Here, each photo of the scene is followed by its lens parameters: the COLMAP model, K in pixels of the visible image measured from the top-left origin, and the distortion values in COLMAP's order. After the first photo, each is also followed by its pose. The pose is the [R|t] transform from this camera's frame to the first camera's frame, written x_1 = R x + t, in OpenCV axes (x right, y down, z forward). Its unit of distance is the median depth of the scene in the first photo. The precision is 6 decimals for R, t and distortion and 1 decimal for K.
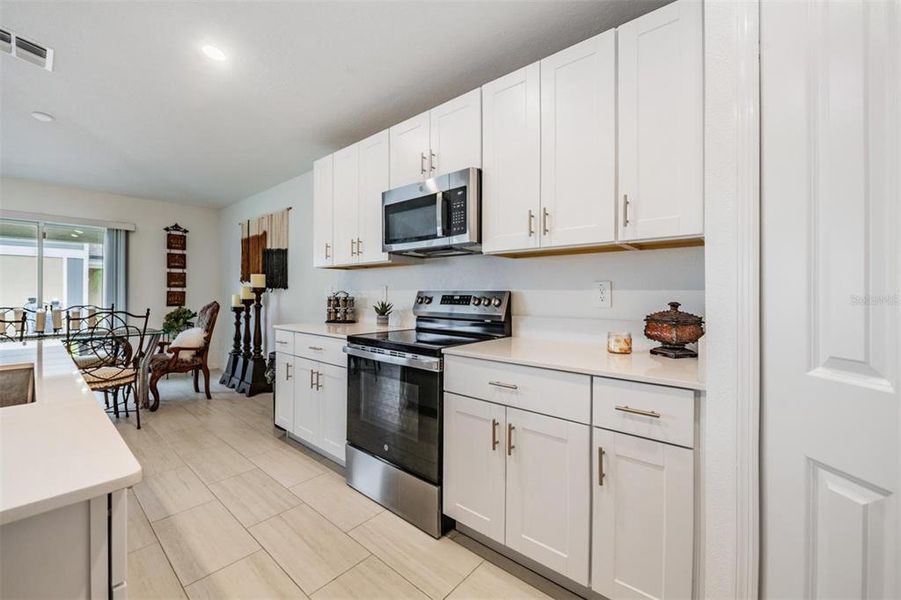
lens RADIAL K [[362.9, 0, 450.9], [0, 362.9, 291.1], [0, 0, 1]] dist [-0.015275, -0.000001]
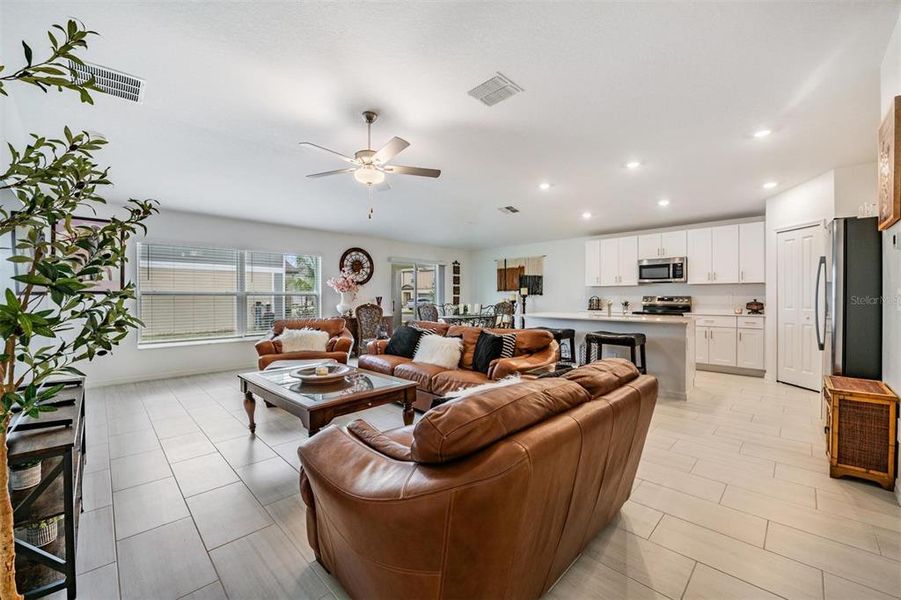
lens RADIAL K [[355.4, 0, 450.5], [0, 355.4, 300.0], [0, 0, 1]] dist [-0.015777, -0.000411]
pose [[0.997004, -0.003538, -0.077266, -1.515361], [0.004602, 0.999897, 0.013597, -0.016700], [0.077210, -0.013912, 0.996918, -1.933256]]
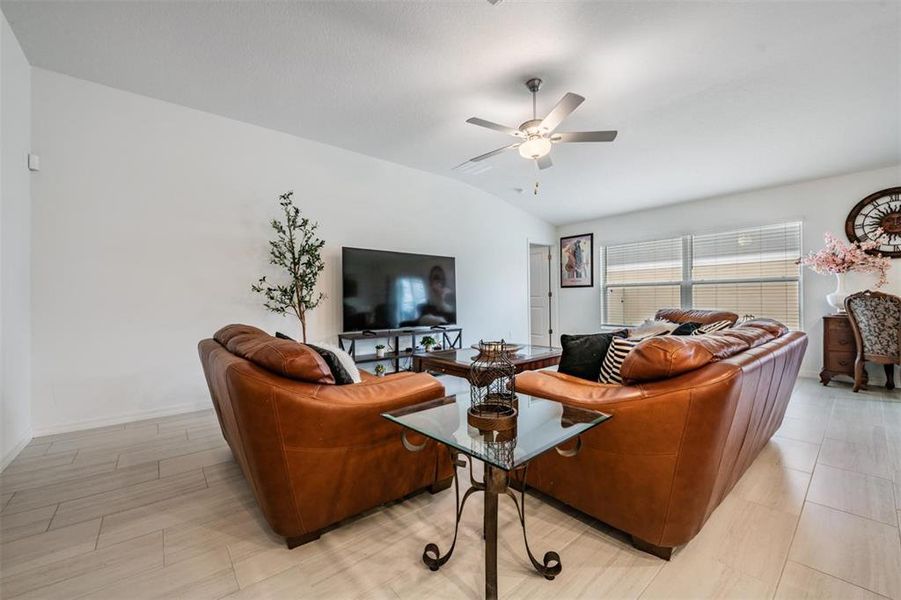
lens RADIAL K [[355.4, 0, 450.5], [0, 355.4, 300.0], [0, 0, 1]] dist [-0.015777, -0.000411]
pose [[-0.153752, -0.003074, -0.988105, -0.606534], [0.013221, 0.999899, -0.005168, 0.075502], [0.988021, -0.013859, -0.153696, -0.614764]]
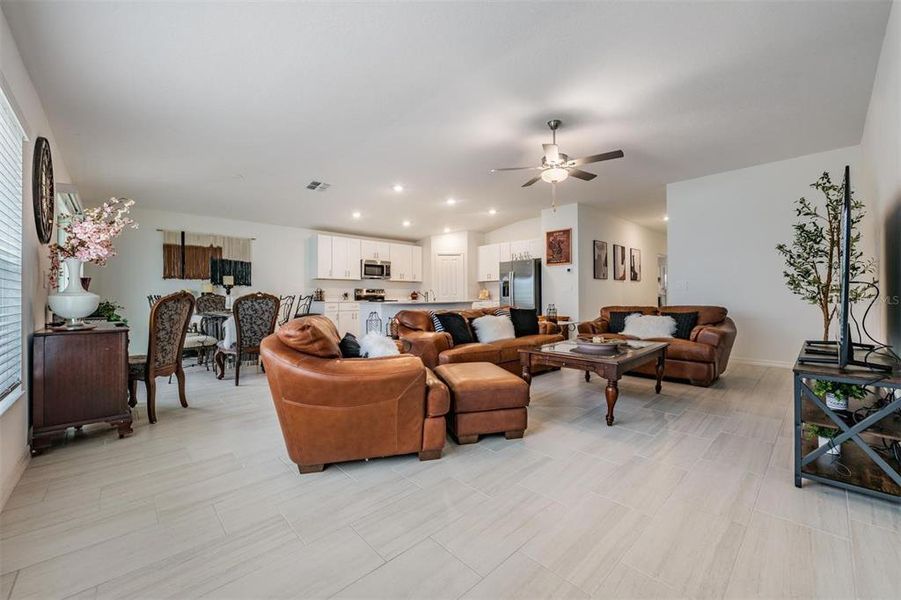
lens RADIAL K [[358.2, 0, 450.9], [0, 358.2, 297.6], [0, 0, 1]] dist [0.010834, -0.000036]
pose [[0.101441, -0.013137, 0.994755, -3.754732], [-0.004408, 0.999897, 0.013655, 0.037587], [-0.994832, -0.005770, 0.101373, -0.179050]]
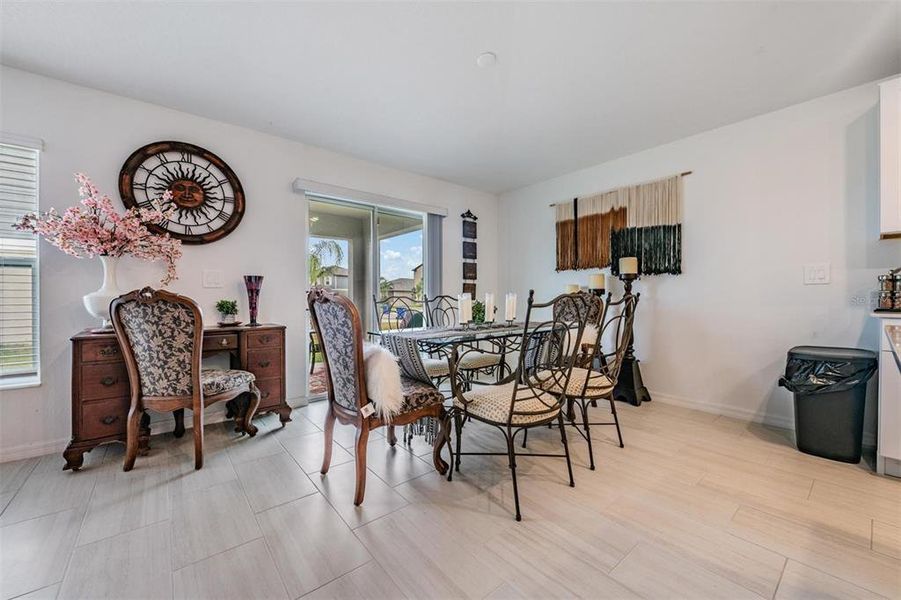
lens RADIAL K [[358.2, 0, 450.9], [0, 358.2, 297.6], [0, 0, 1]] dist [0.010834, -0.000036]
pose [[0.985107, -0.005629, -0.171852, -1.520488], [0.006230, 0.999976, 0.002962, 0.075787], [0.171831, -0.003989, 0.985118, 0.228089]]
